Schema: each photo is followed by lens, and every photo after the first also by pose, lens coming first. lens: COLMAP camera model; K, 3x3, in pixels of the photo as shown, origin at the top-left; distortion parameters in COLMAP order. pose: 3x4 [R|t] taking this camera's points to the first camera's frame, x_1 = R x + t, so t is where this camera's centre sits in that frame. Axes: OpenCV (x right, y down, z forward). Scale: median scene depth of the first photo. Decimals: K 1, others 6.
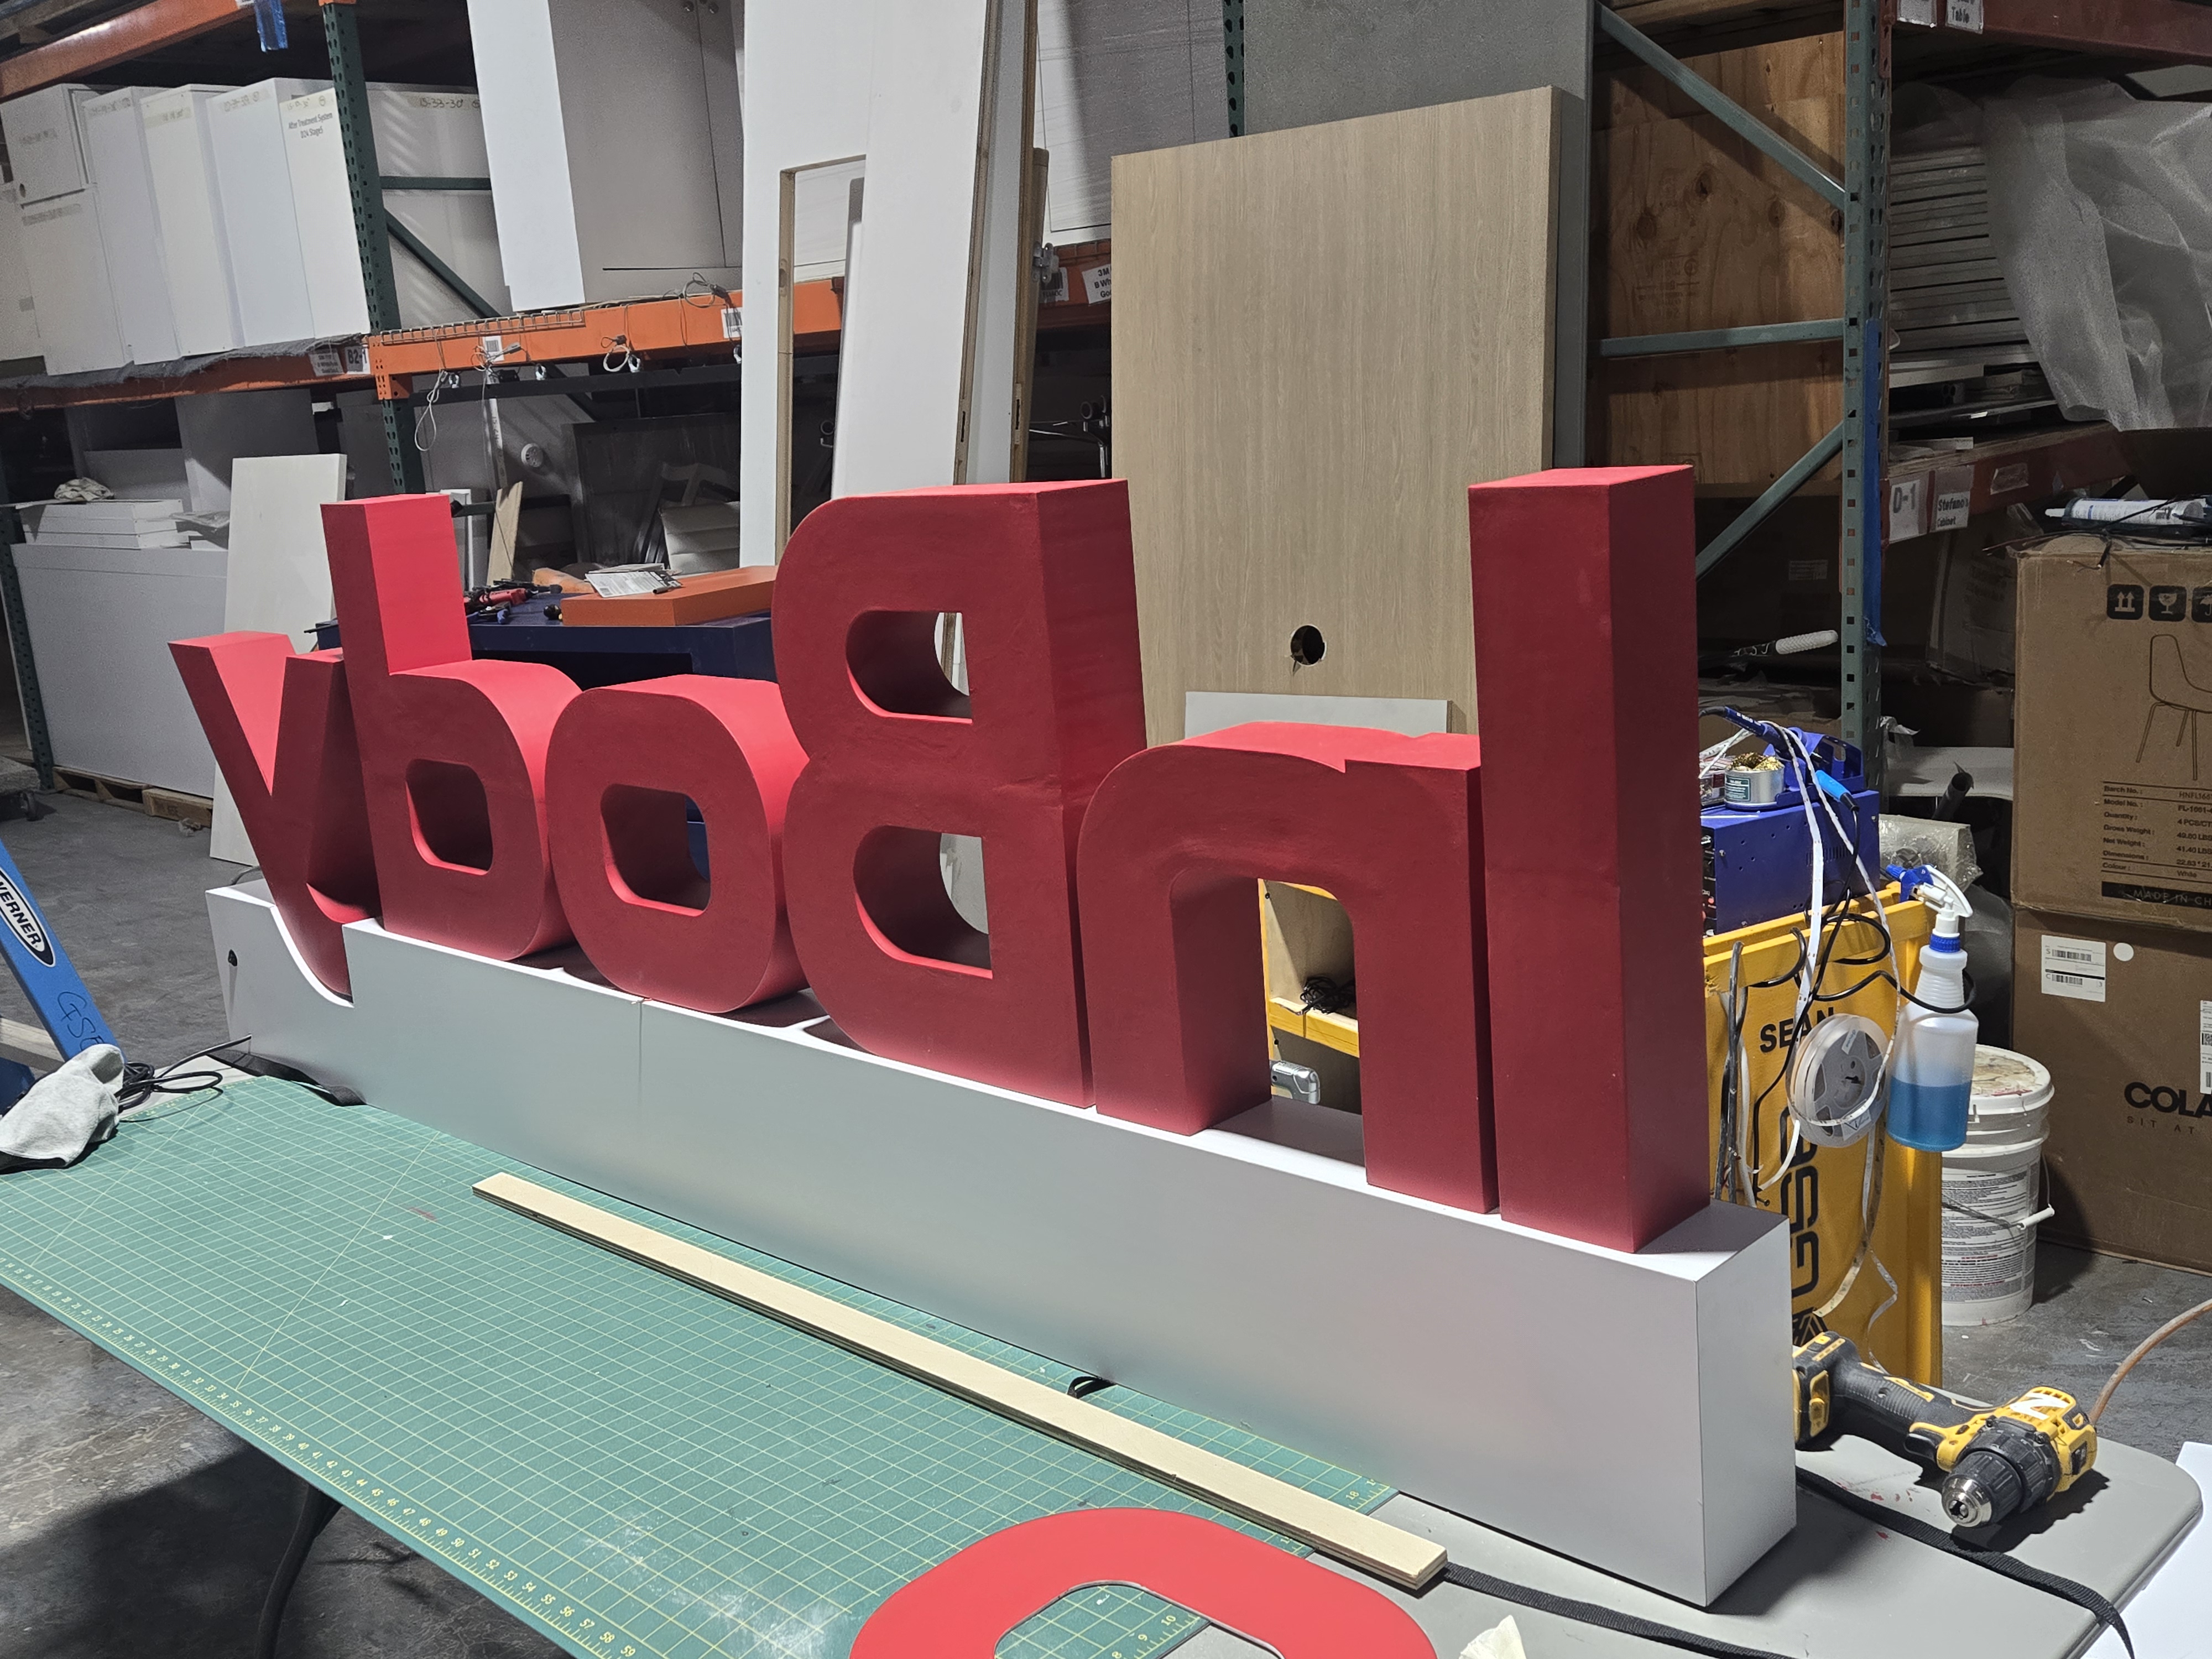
lens RADIAL K [[2151.6, 0, 1110.3], [0, 2151.6, 869.0], [0, 0, 1]] dist [0.062081, -0.078453]
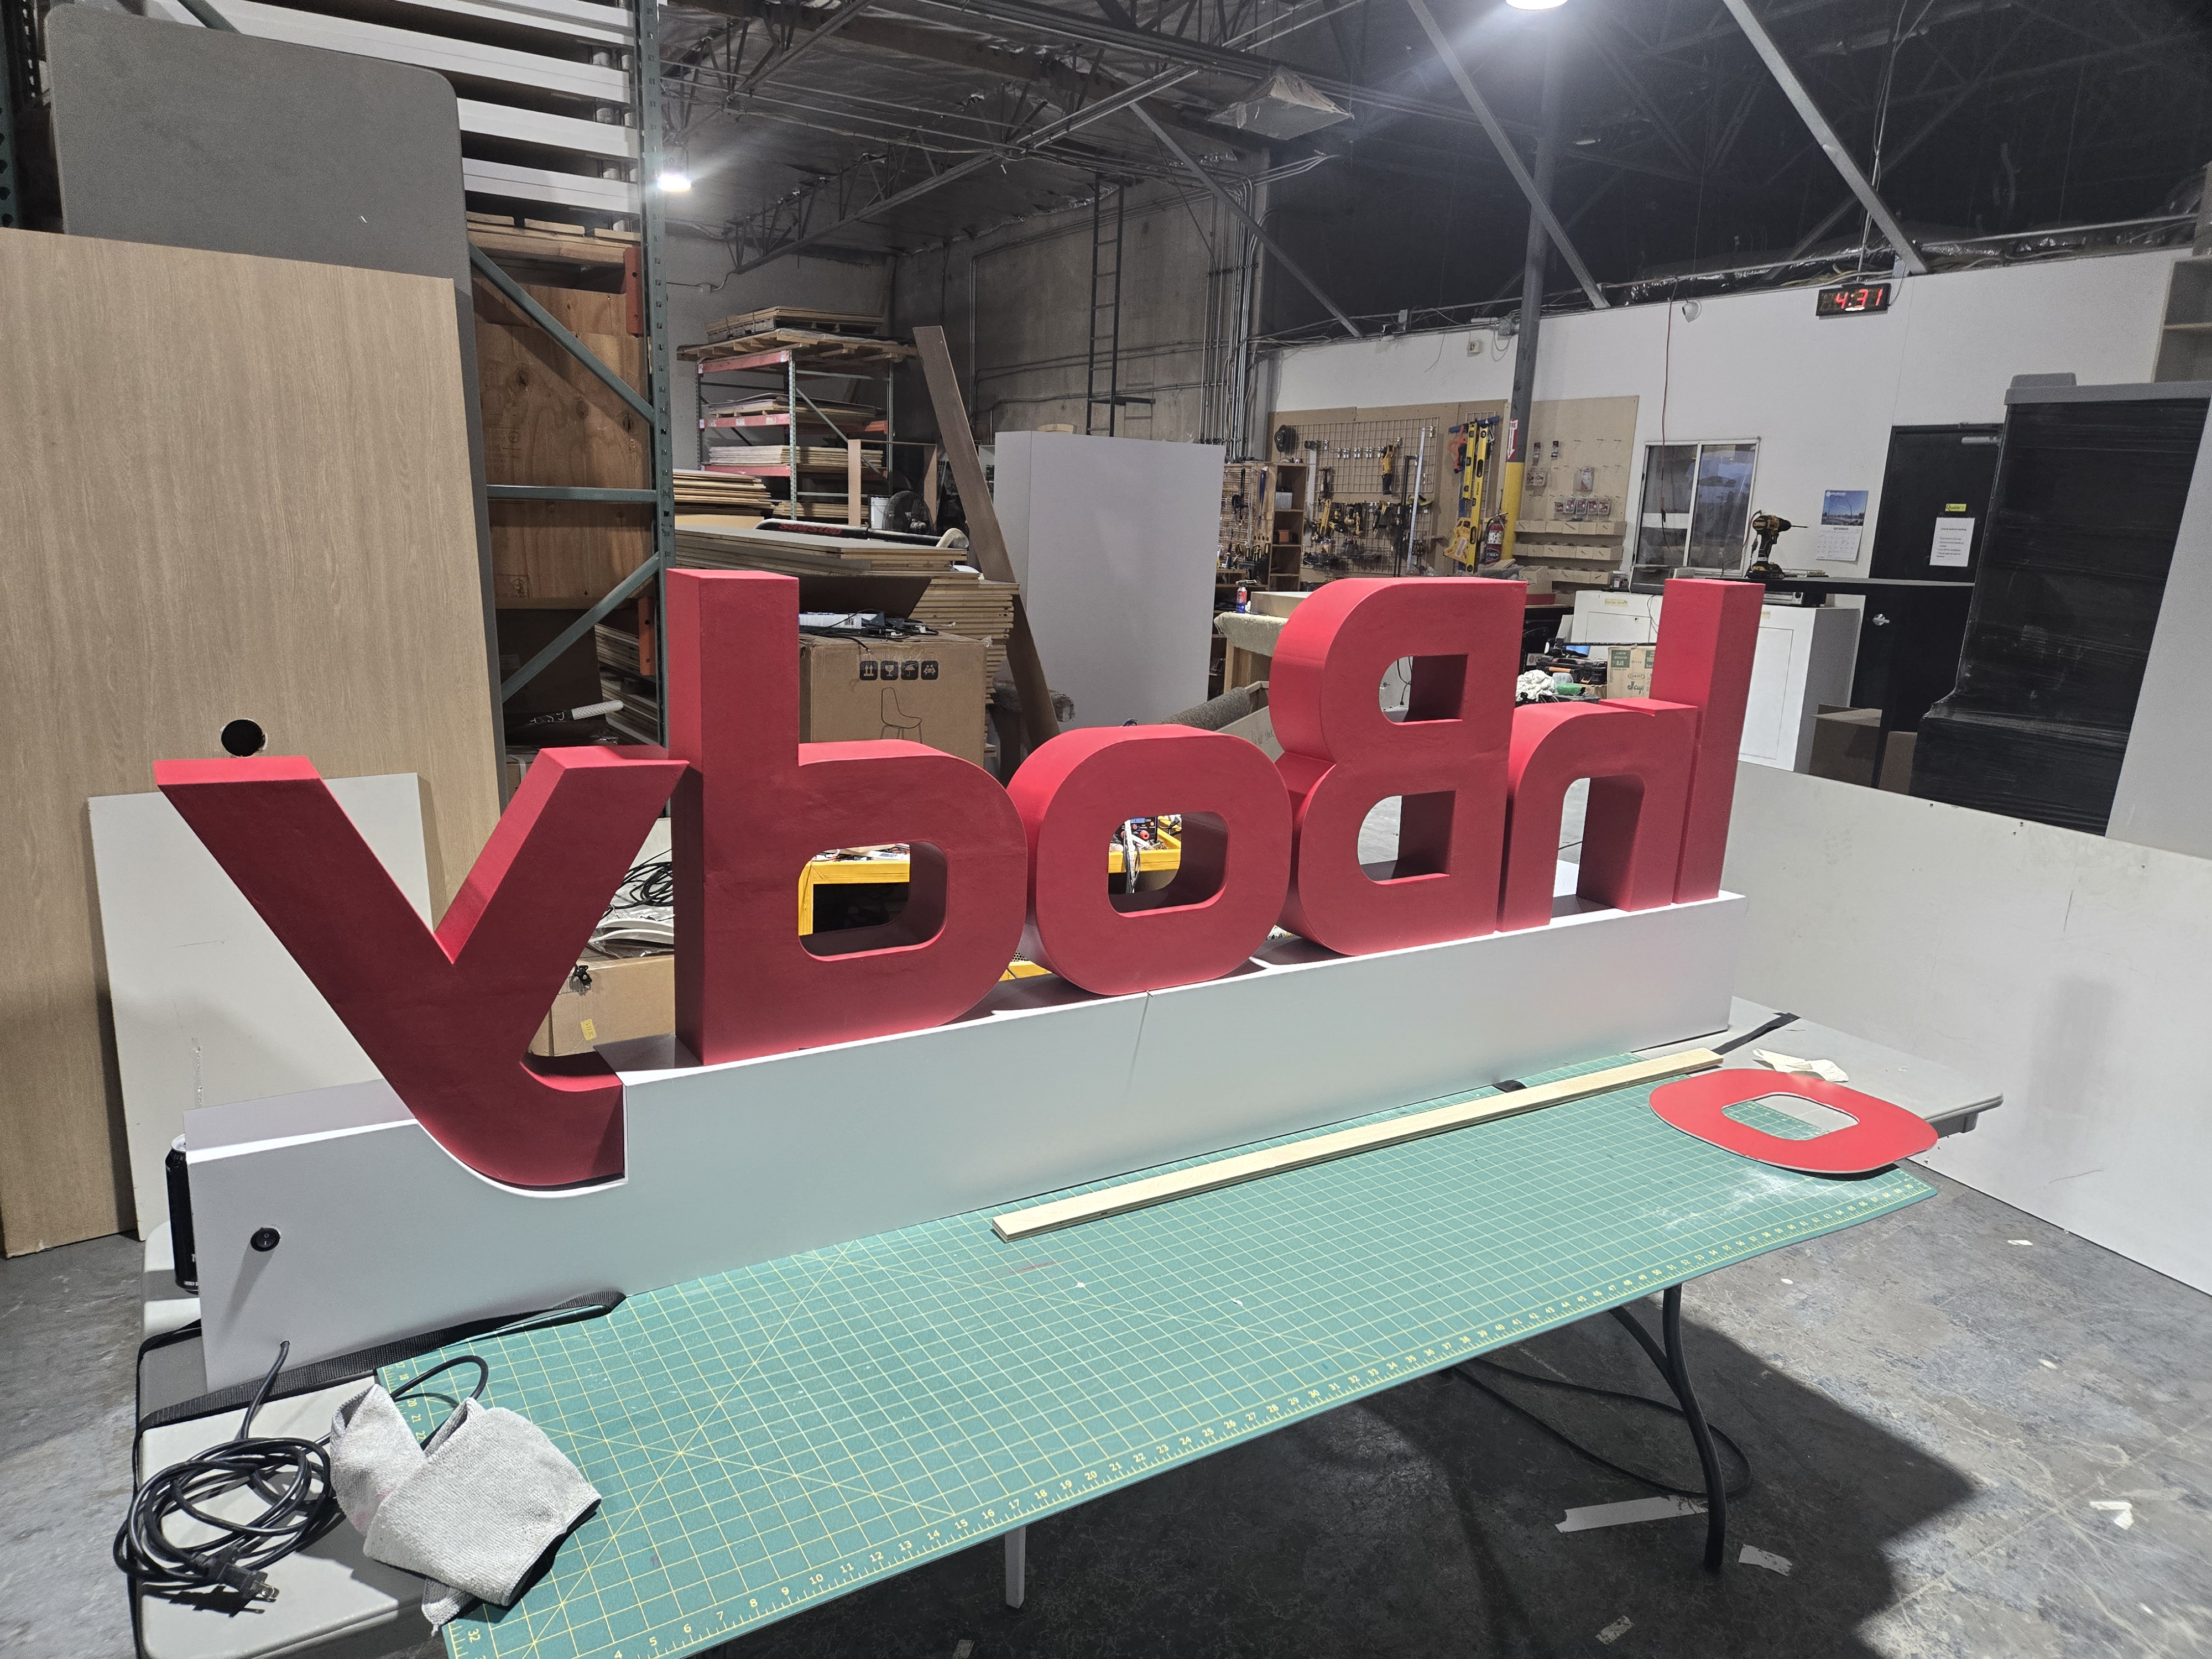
lens RADIAL K [[1456.3, 0, 1108.1], [0, 1456.3, 827.6], [0, 0, 1]] dist [0.089583, -0.079347]
pose [[0.240919, -0.127109, 0.962186, -0.554987], [0.163495, 0.982534, 0.088860, -0.059912], [-0.956675, 0.135905, 0.257492, 0.439347]]
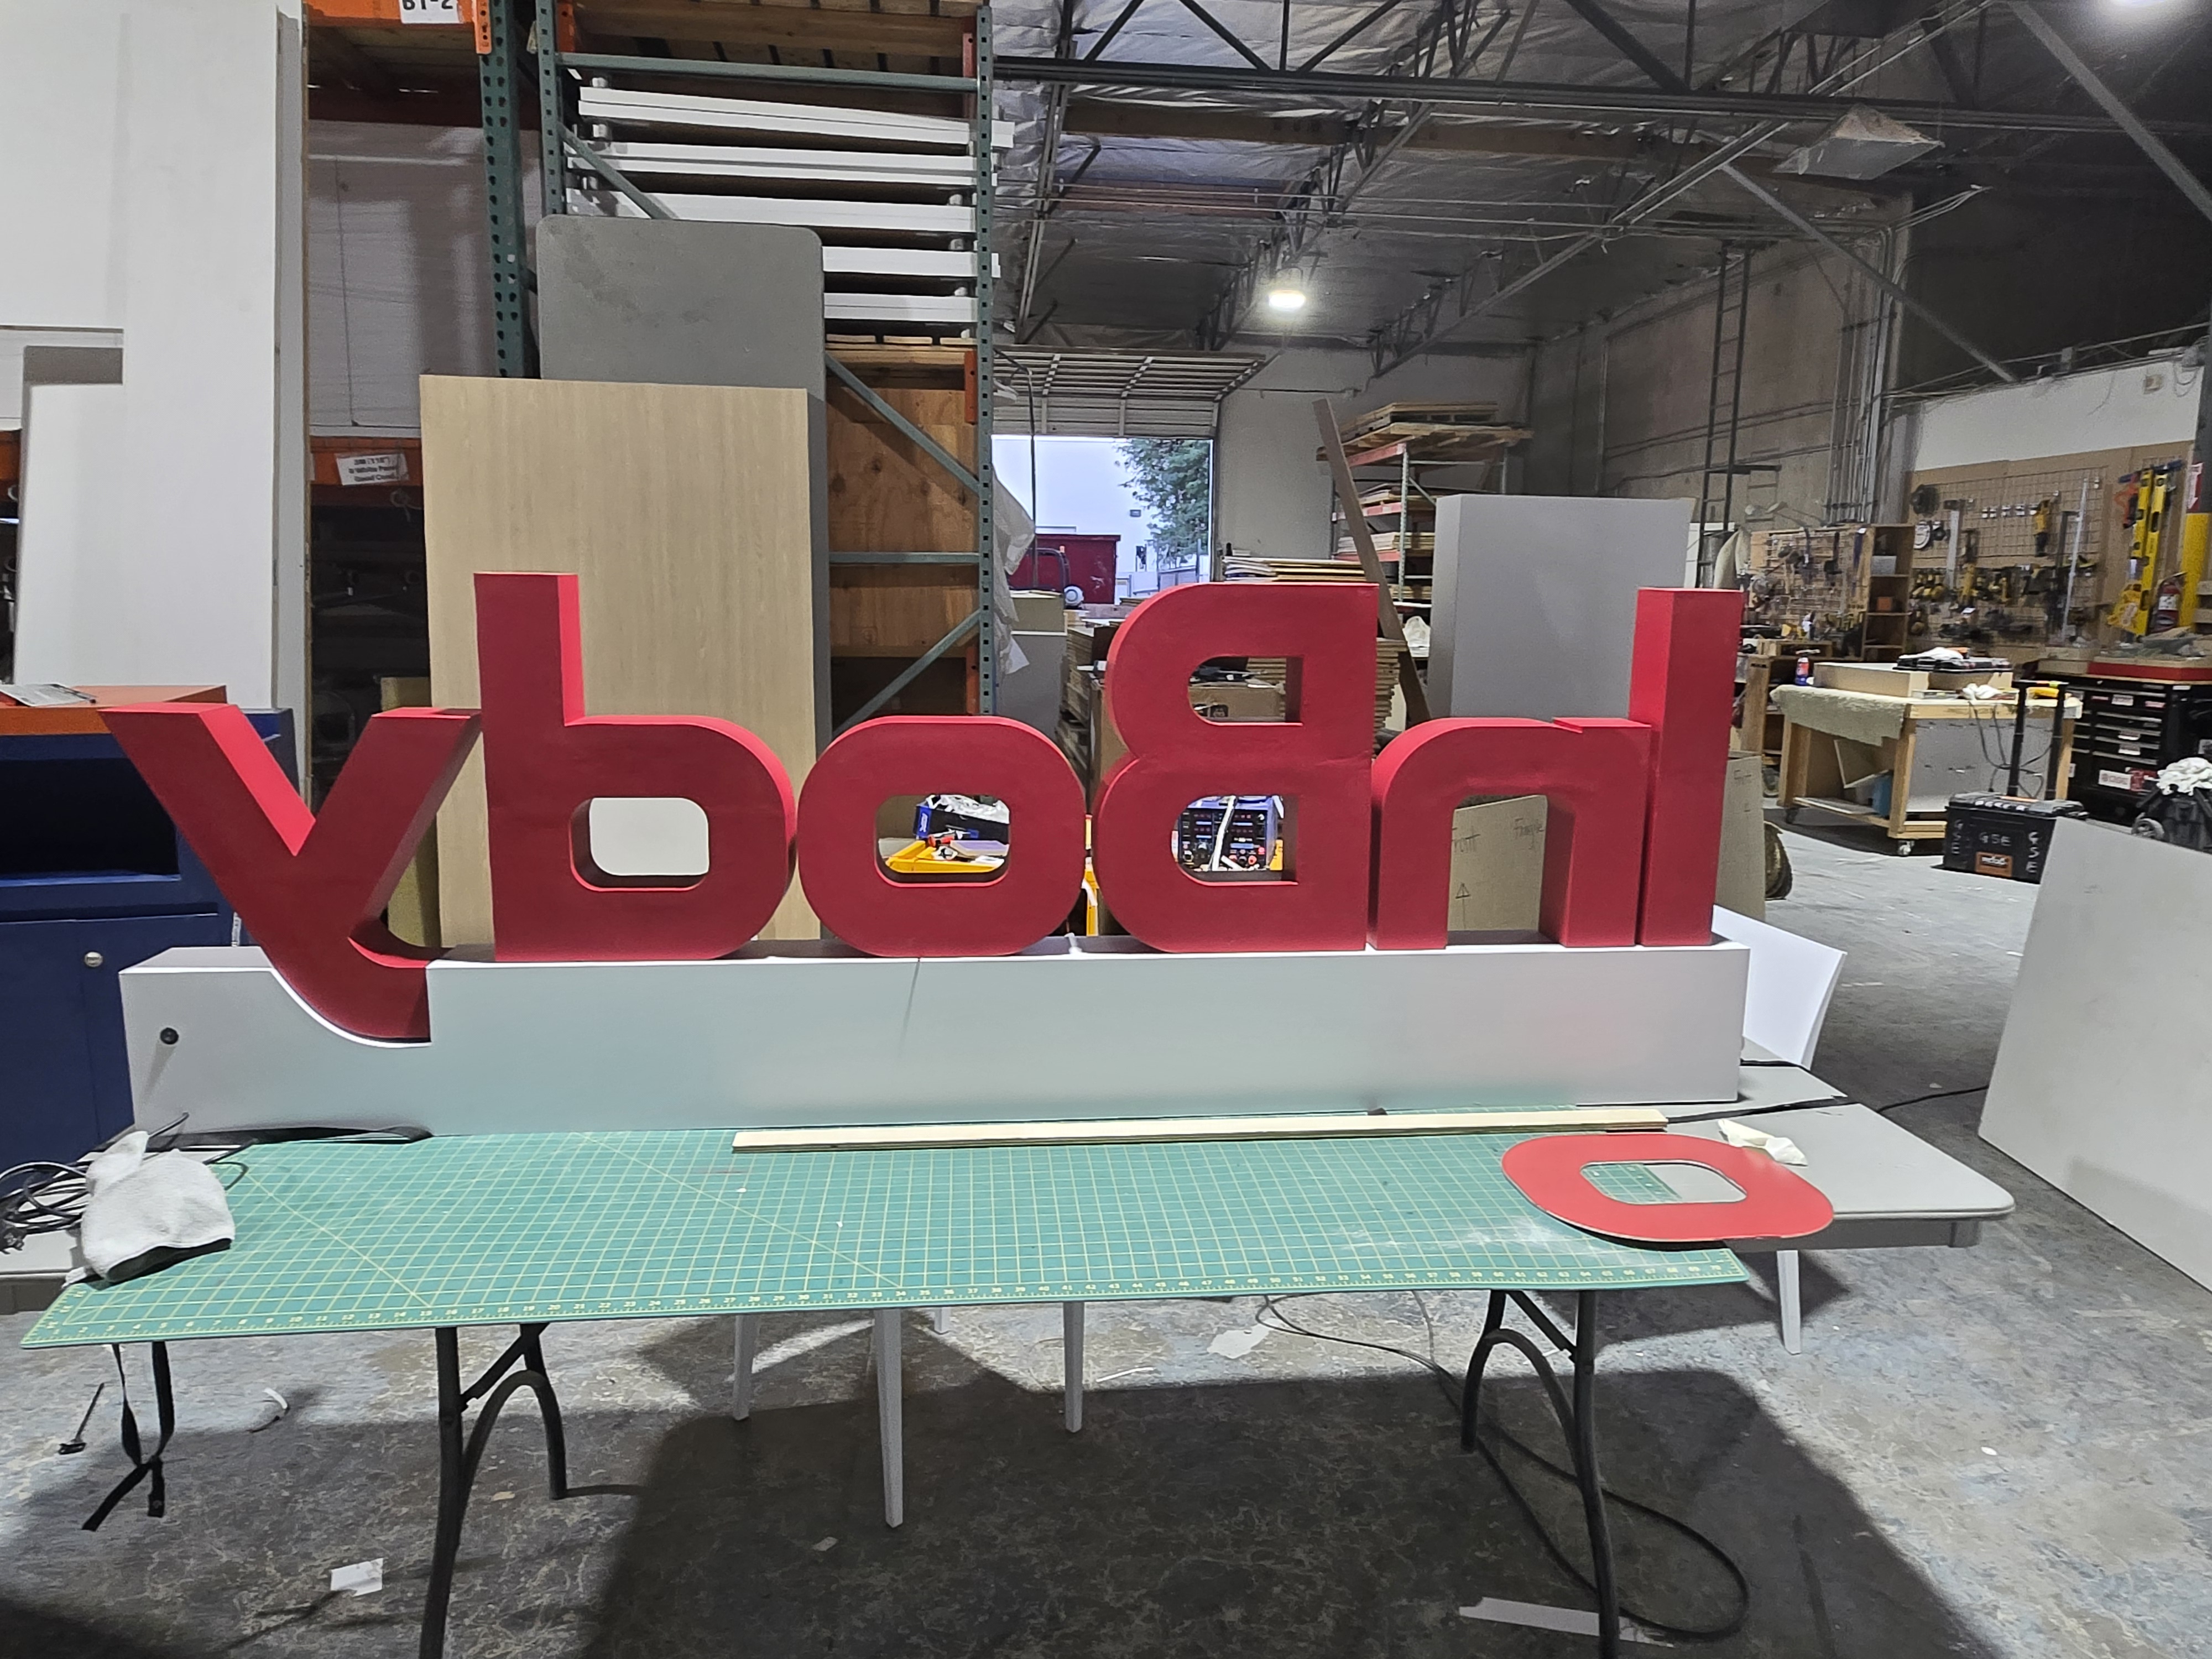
lens RADIAL K [[1449.0, 0, 1137.6], [0, 1449.0, 830.8], [0, 0, 1]] dist [0.002989, -0.001984]
pose [[0.636390, -0.050735, 0.769697, -0.448877], [0.114965, 0.992928, -0.029605, 0.013699], [-0.762752, 0.107328, 0.637722, 0.177787]]
